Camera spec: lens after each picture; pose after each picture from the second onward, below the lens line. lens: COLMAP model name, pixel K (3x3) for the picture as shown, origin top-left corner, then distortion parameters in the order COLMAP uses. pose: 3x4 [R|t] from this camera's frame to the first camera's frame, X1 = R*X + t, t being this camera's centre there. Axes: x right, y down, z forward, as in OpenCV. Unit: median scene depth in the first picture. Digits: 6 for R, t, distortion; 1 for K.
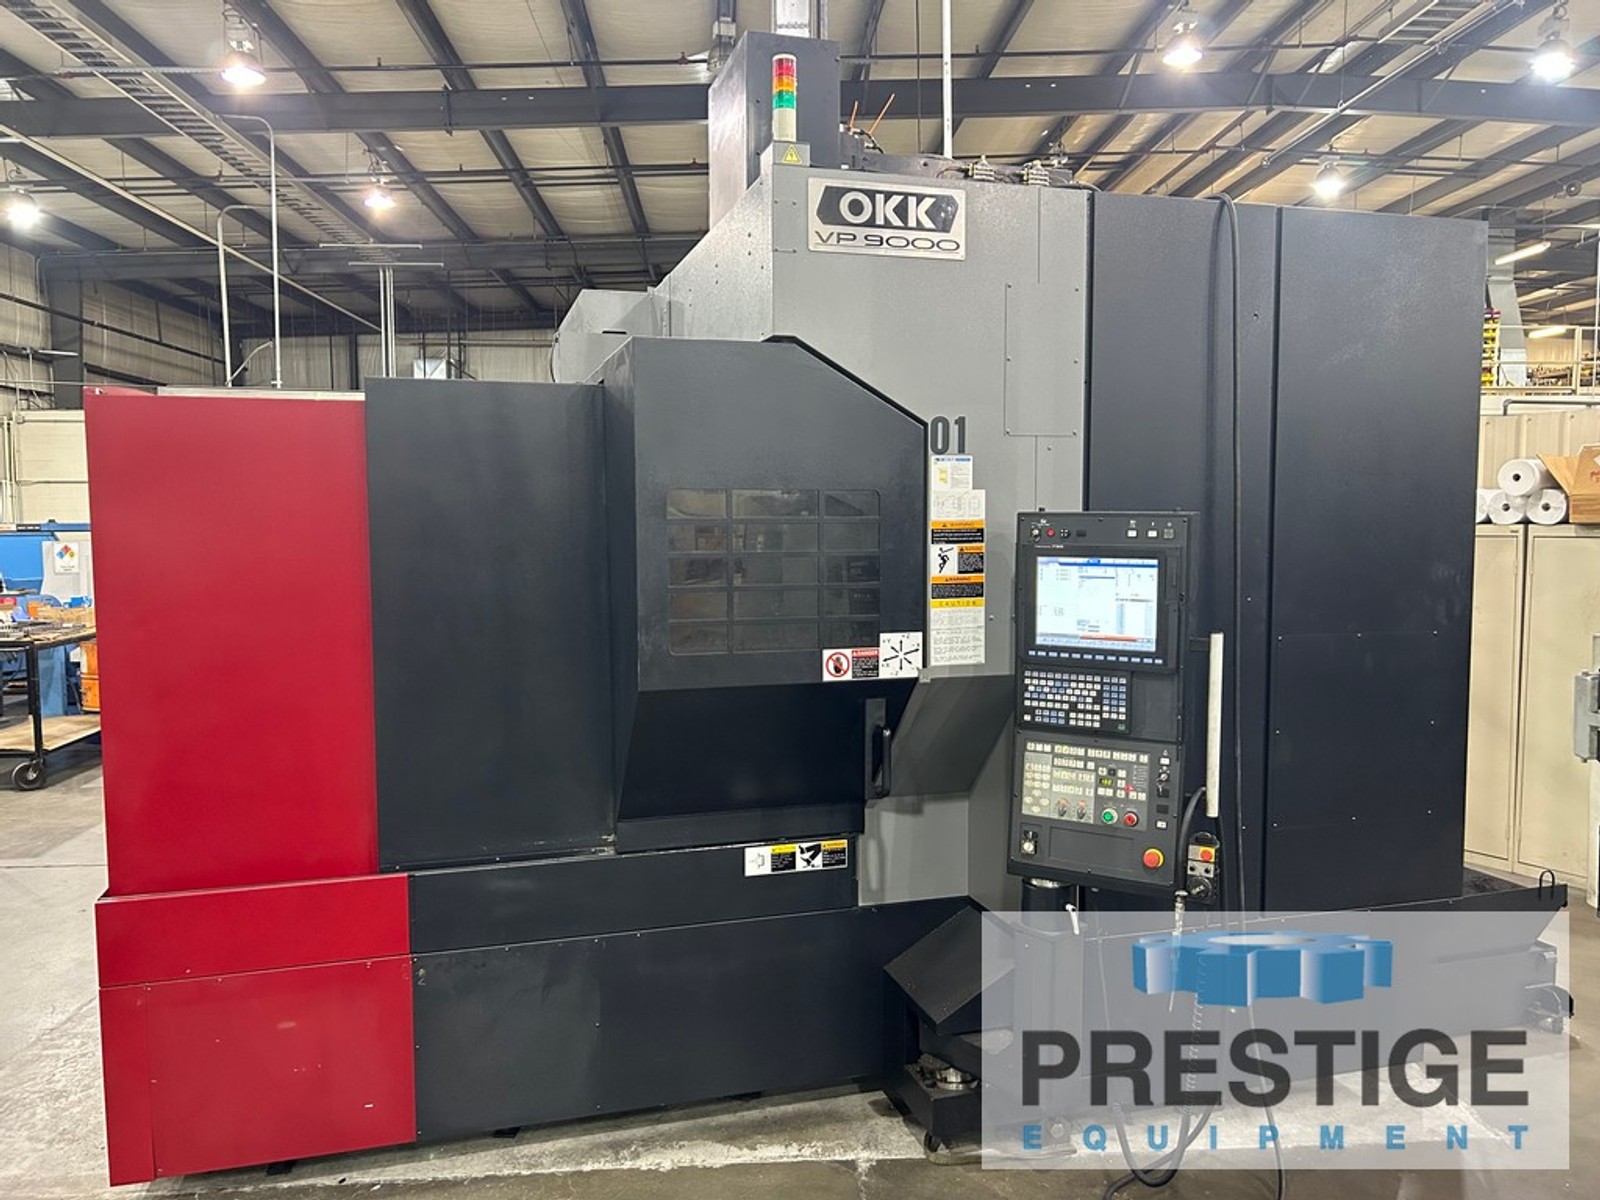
lens RADIAL K [[1229.8, 0, 791.0], [0, 1229.8, 592.8], [0, 0, 1]] dist [0.042376, -0.011339]
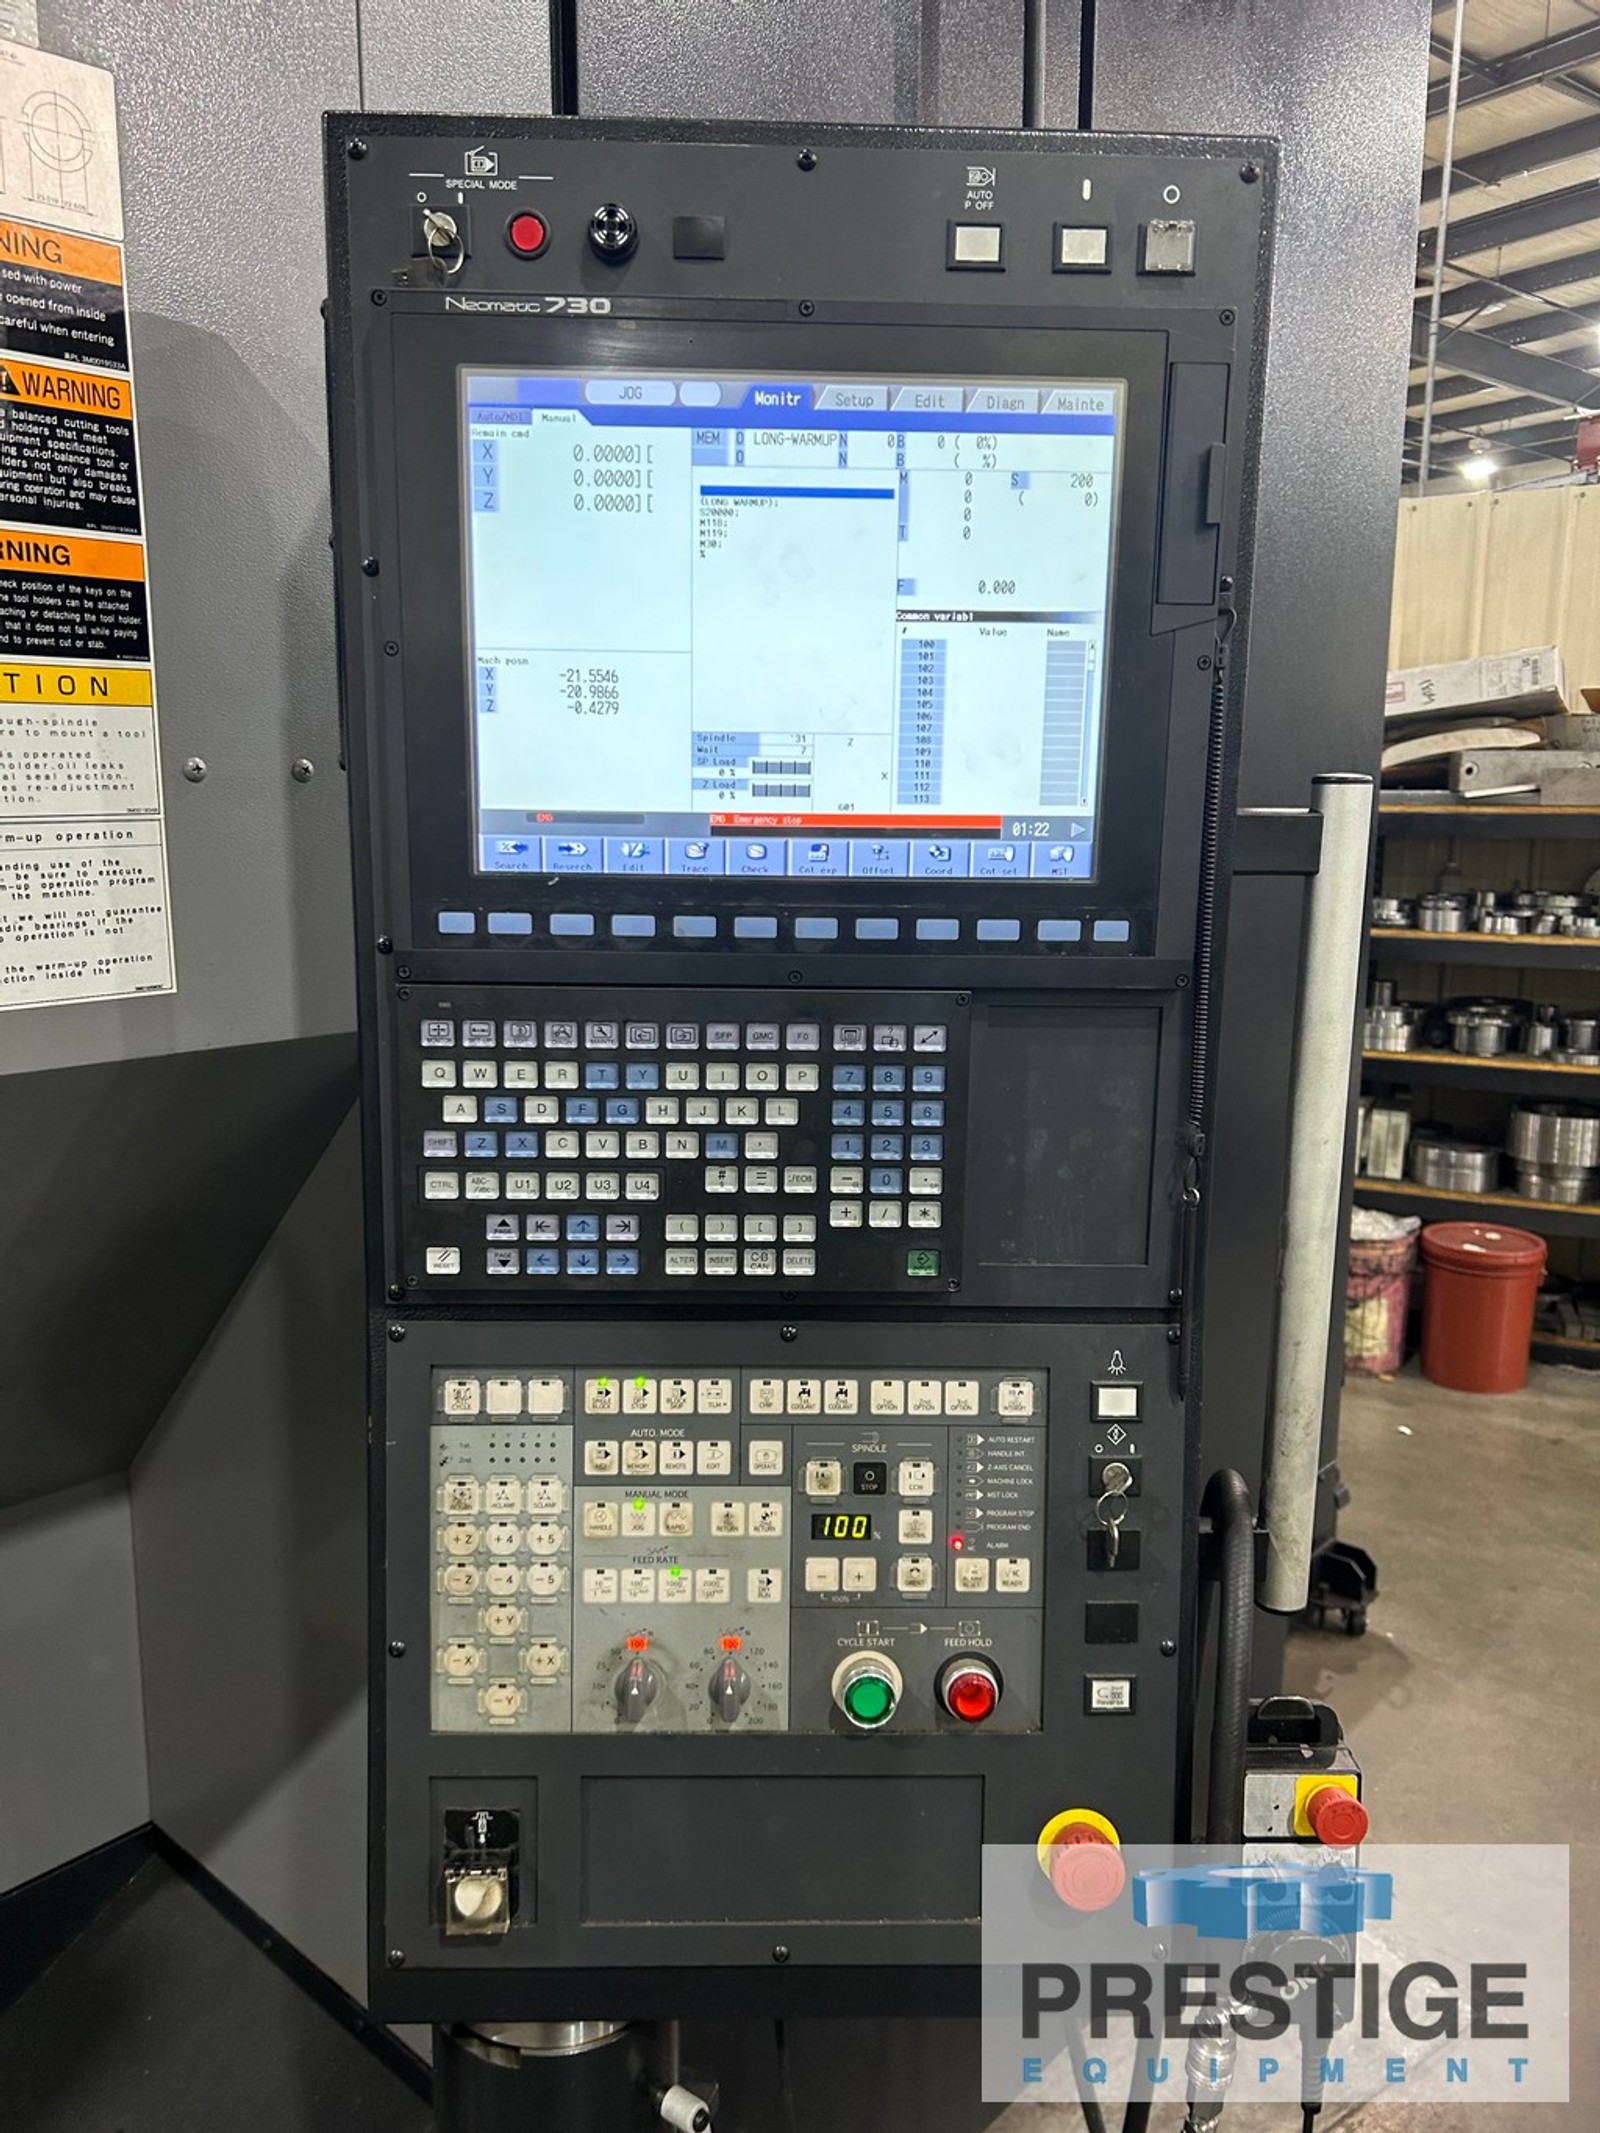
lens RADIAL K [[1639.4, 0, 782.7], [0, 1639.4, 1049.7], [0, 0, 1]] dist [0.042376, -0.011339]
pose [[0.860854, -0.083063, 0.502027, 0.113986], [0.026784, 0.992616, 0.118306, 0.040509], [-0.508146, -0.088398, 0.856722, 0.771570]]
